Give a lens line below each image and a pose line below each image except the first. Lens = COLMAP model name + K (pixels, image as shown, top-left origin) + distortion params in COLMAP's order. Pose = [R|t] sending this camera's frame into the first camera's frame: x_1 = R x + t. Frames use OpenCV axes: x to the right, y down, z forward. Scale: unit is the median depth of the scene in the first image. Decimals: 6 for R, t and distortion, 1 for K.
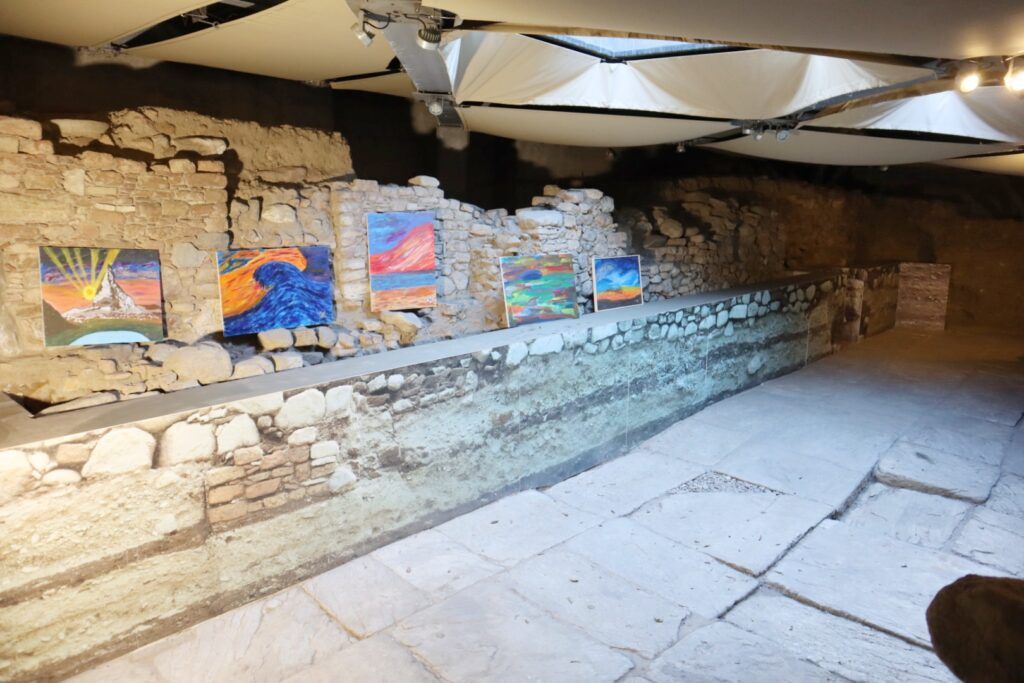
lens RADIAL K [[716.7, 0, 513.4], [0, 716.7, 335.1], [0, 0, 1]] dist [-0.141074, 0.092354]
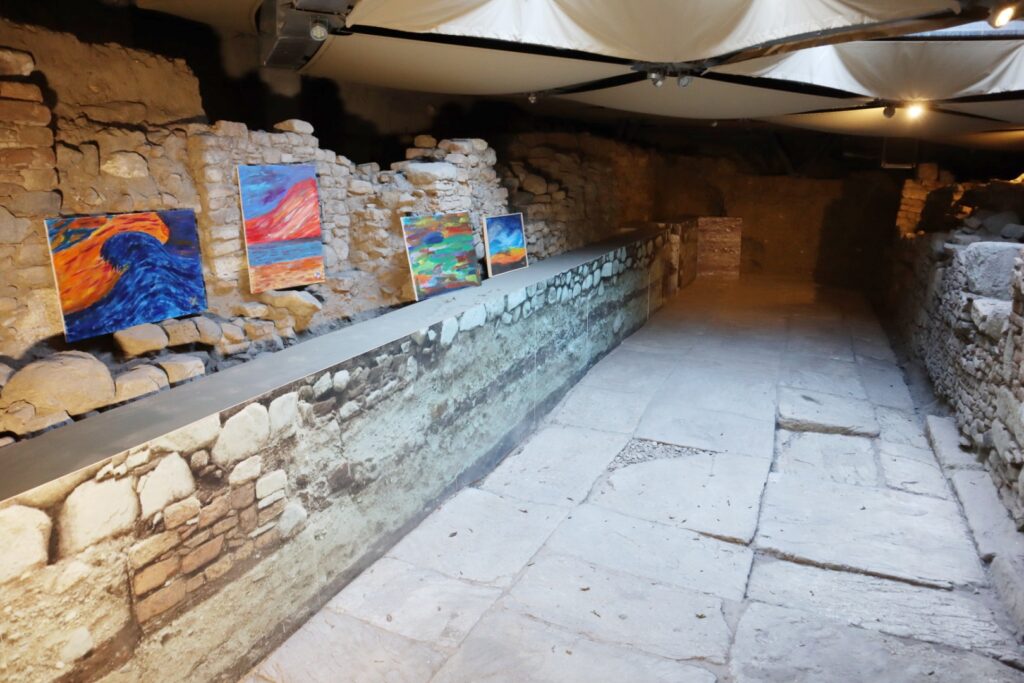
lens RADIAL K [[713.9, 0, 512.0], [0, 713.9, 341.5], [0, 0, 1]] dist [-0.130751, 0.084987]
pose [[0.936847, -0.087340, 0.338658, -0.212535], [0.069944, 0.995543, 0.063261, -0.009557], [-0.342673, -0.035579, 0.938781, 0.194980]]
